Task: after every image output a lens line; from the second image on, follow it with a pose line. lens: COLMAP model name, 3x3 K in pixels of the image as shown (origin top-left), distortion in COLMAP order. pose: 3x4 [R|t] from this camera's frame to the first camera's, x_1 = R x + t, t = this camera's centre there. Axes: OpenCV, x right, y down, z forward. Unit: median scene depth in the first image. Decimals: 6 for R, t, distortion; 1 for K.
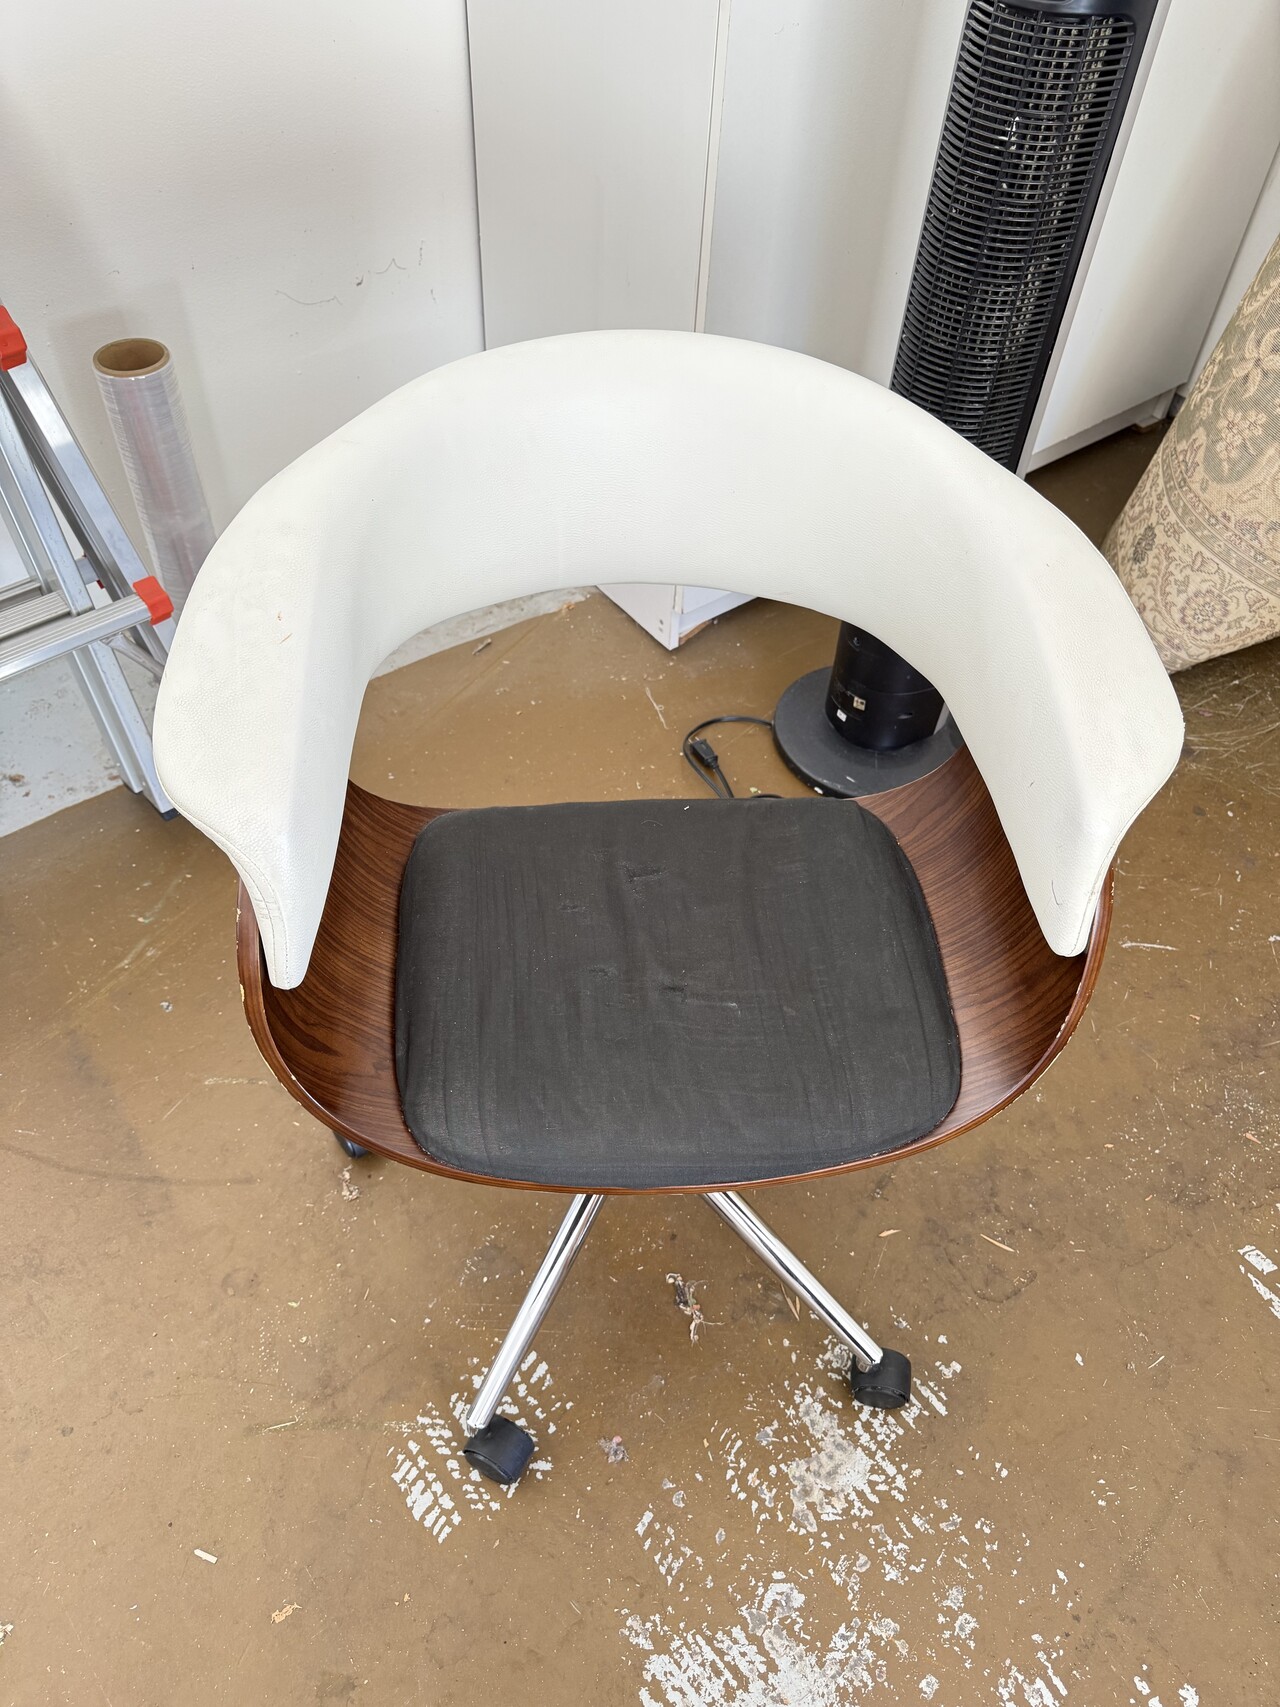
lens RADIAL K [[1215.9, 0, 634.8], [0, 1215.9, 875.3], [0, 0, 1]] dist [0.031911, -0.055991]
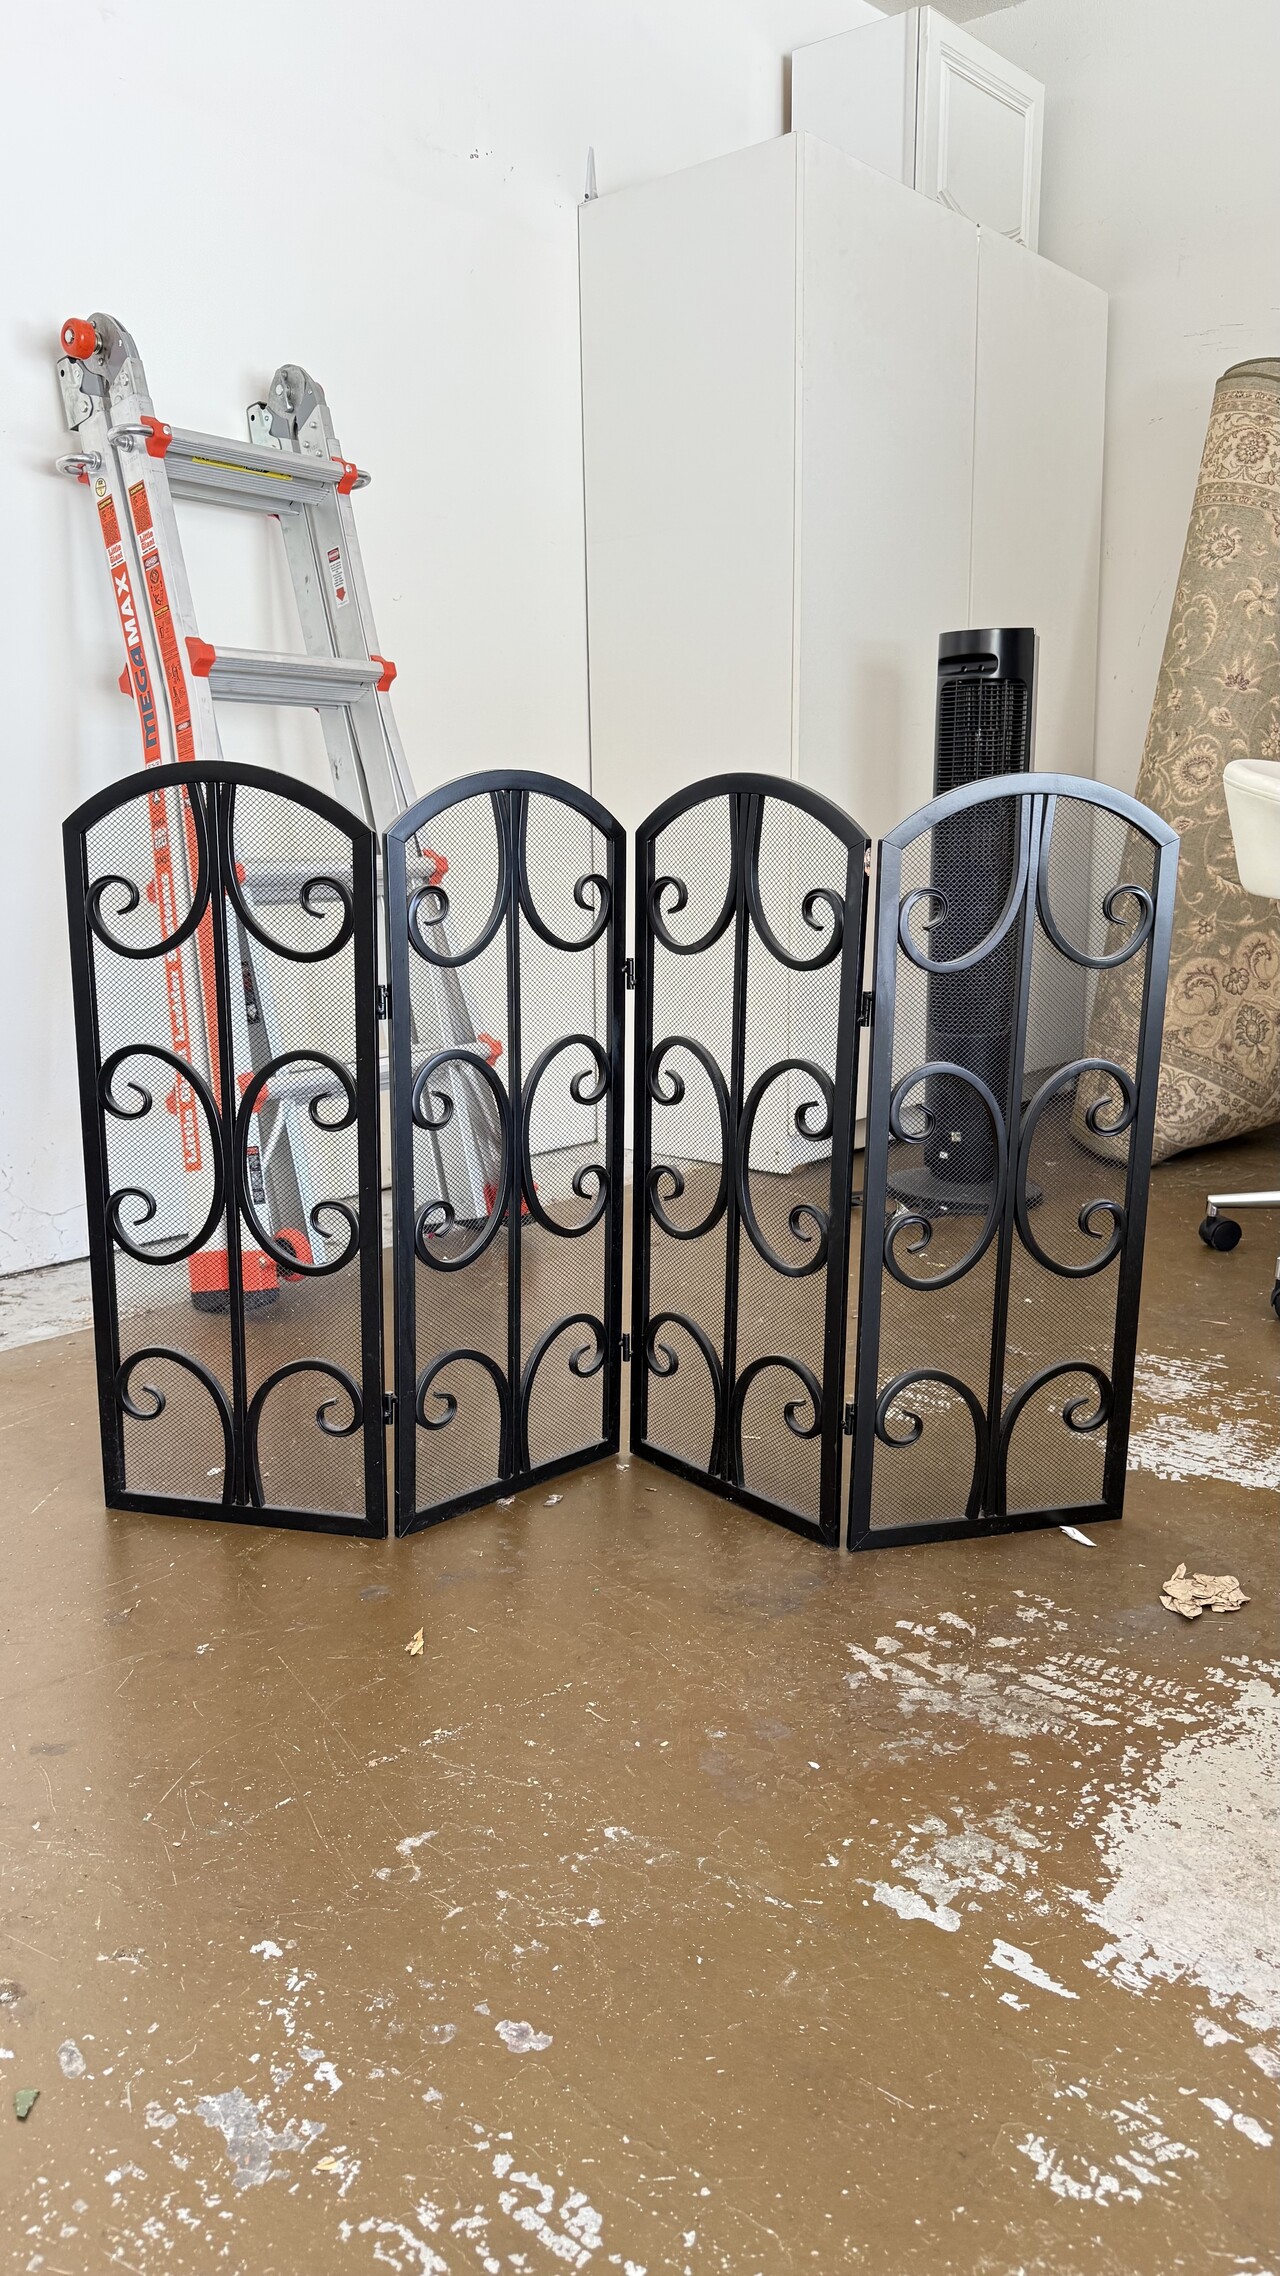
lens RADIAL K [[1554.5, 0, 640.0], [0, 1554.5, 1138.0], [0, 0, 1]] dist [0.103411, -0.246476]
pose [[0.977463, -0.096907, 0.187549, -0.713080], [0.190884, 0.785147, -0.589158, 1.200967], [-0.090160, 0.611680, 0.785951, -0.475980]]
